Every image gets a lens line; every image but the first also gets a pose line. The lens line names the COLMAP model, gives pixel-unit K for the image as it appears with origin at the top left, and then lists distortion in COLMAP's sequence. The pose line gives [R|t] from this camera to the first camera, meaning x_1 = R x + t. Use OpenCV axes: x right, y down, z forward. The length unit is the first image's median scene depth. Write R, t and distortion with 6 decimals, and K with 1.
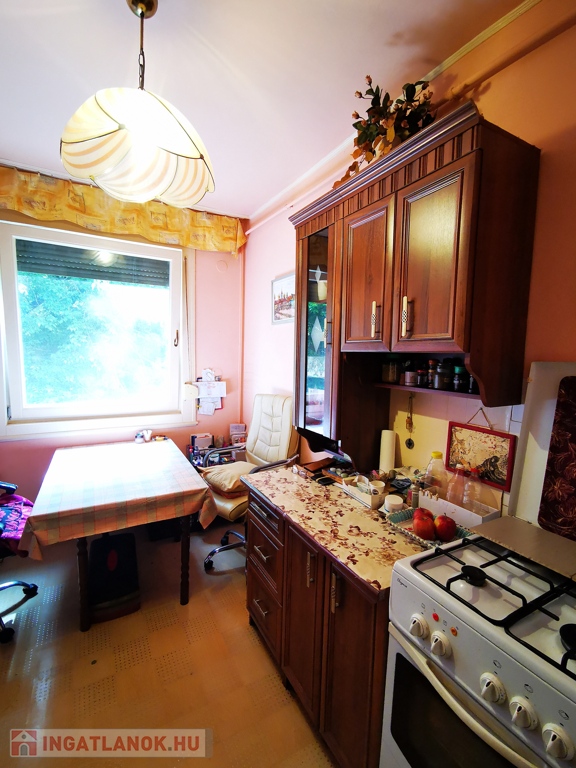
lens RADIAL K [[355.4, 0, 291.6], [0, 355.4, 385.0], [0, 0, 1]] dist [0.012091, -0.001672]
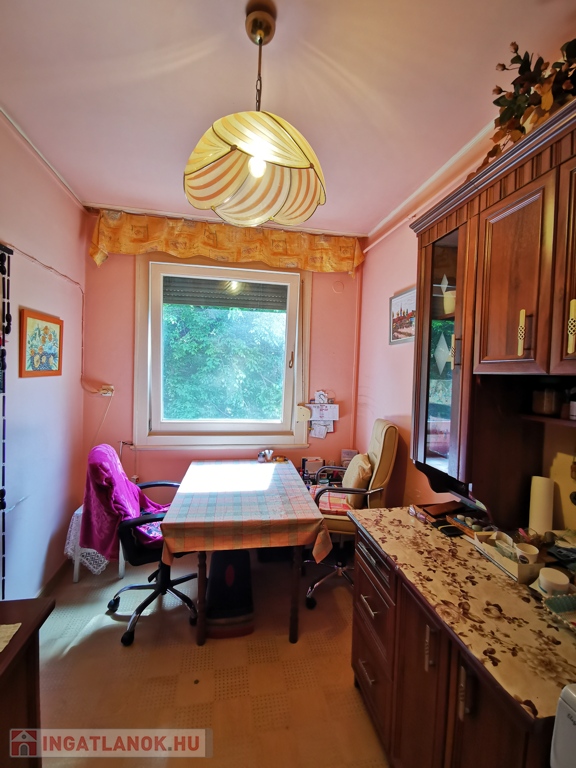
lens RADIAL K [[355.4, 0, 290.1], [0, 355.4, 385.0], [0, 0, 1]] dist [0.012091, -0.001672]
pose [[0.945537, 0.017814, -0.325026, 0.006923], [-0.038084, 0.997698, -0.056110, -0.006928], [0.323278, 0.065433, 0.944039, 0.096099]]
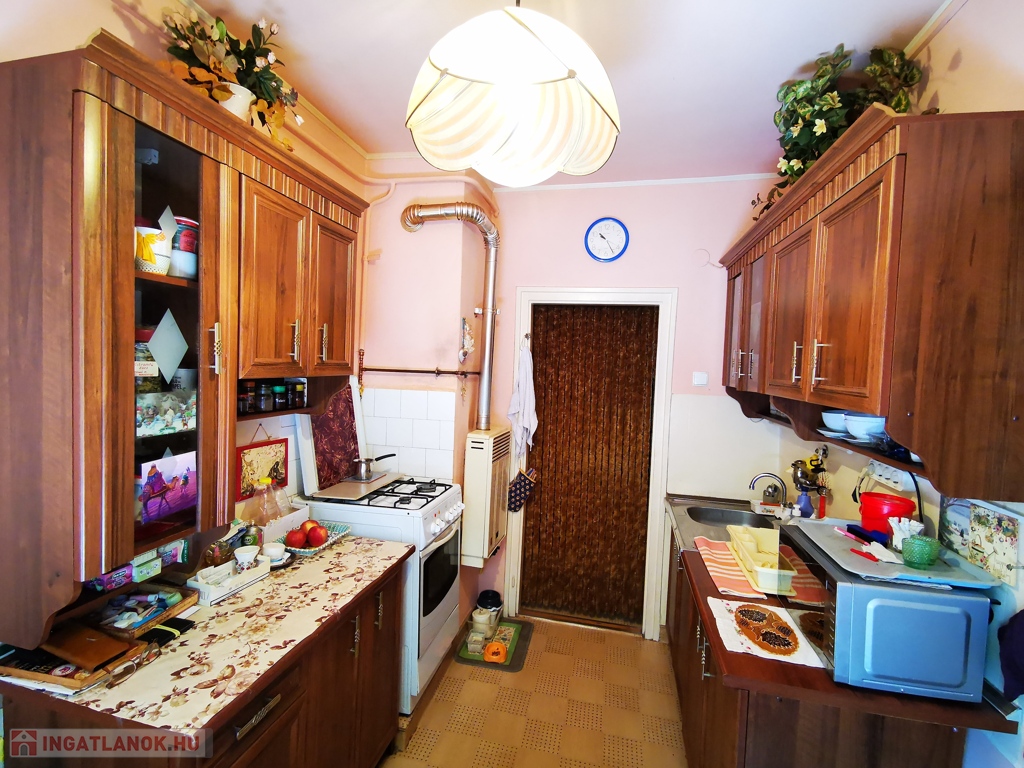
lens RADIAL K [[473.9, 0, 506.5], [0, 473.9, 384.1], [0, 0, 1]] dist [0.012091, -0.001672]
pose [[-0.732882, -0.080651, 0.675559, -0.808343], [0.004015, 0.992419, 0.122835, -0.190998], [-0.680344, 0.092736, -0.727002, 1.316656]]
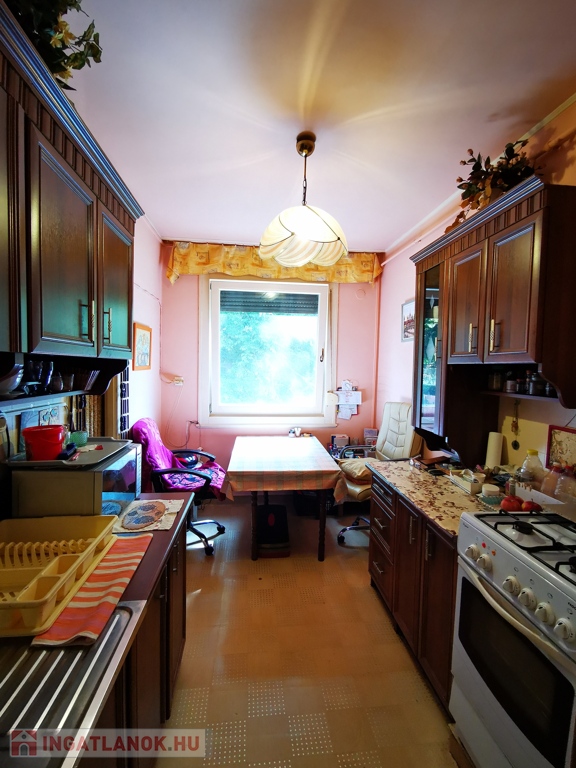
lens RADIAL K [[355.4, 0, 287.4], [0, 355.4, 385.5], [0, 0, 1]] dist [0.012091, -0.001672]
pose [[0.916023, 0.016917, -0.400768, 0.127261], [-0.033968, 0.998793, -0.035480, 0.043511], [0.399684, 0.046114, 0.915492, -0.347652]]
